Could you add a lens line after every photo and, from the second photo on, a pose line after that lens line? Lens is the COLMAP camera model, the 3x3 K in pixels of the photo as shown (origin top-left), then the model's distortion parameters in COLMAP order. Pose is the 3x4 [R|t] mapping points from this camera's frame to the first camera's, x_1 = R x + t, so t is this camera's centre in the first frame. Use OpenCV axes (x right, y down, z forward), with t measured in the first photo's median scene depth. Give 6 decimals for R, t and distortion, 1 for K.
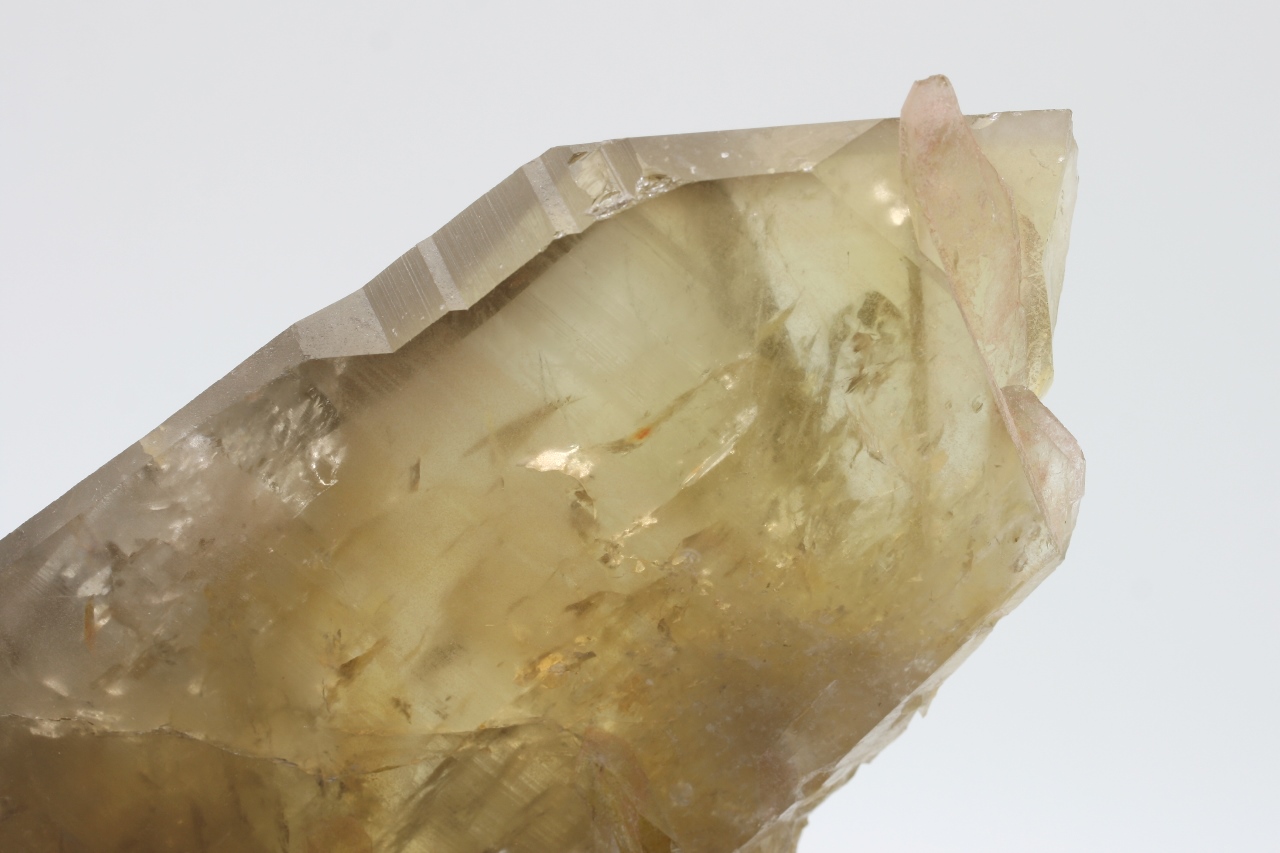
lens RADIAL K [[4258.8, 0, 637.6], [0, 4258.8, 423.3], [0, 0, 1]] dist [-0.183497, 0.000000]
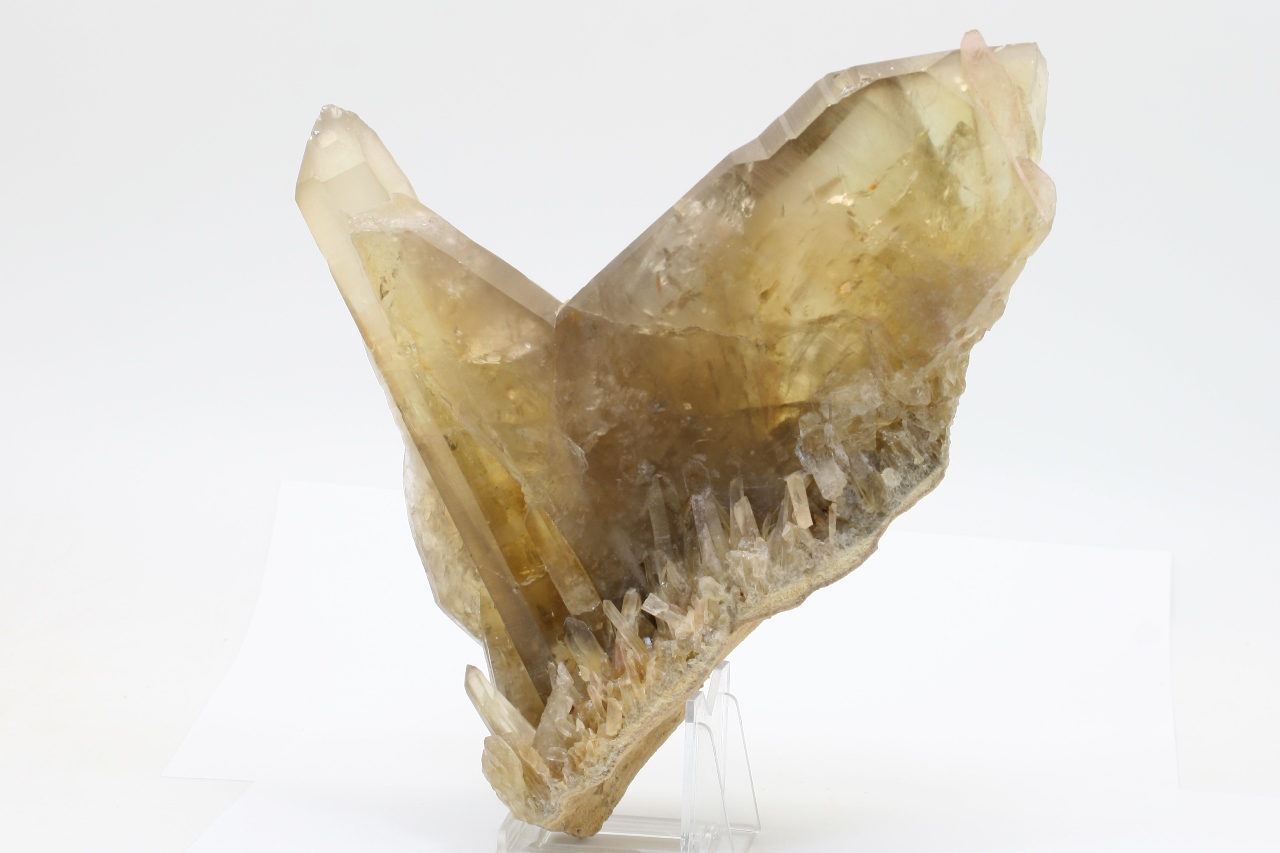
lens RADIAL K [[4258.8, 0, 641.0], [0, 4258.8, 427.8], [0, 0, 1]] dist [-0.183497, 0.000000]
pose [[0.976893, -0.066739, -0.203044, 0.359512], [0.048198, 0.994316, -0.094931, 0.367259], [0.208225, 0.082951, 0.974557, -1.413880]]
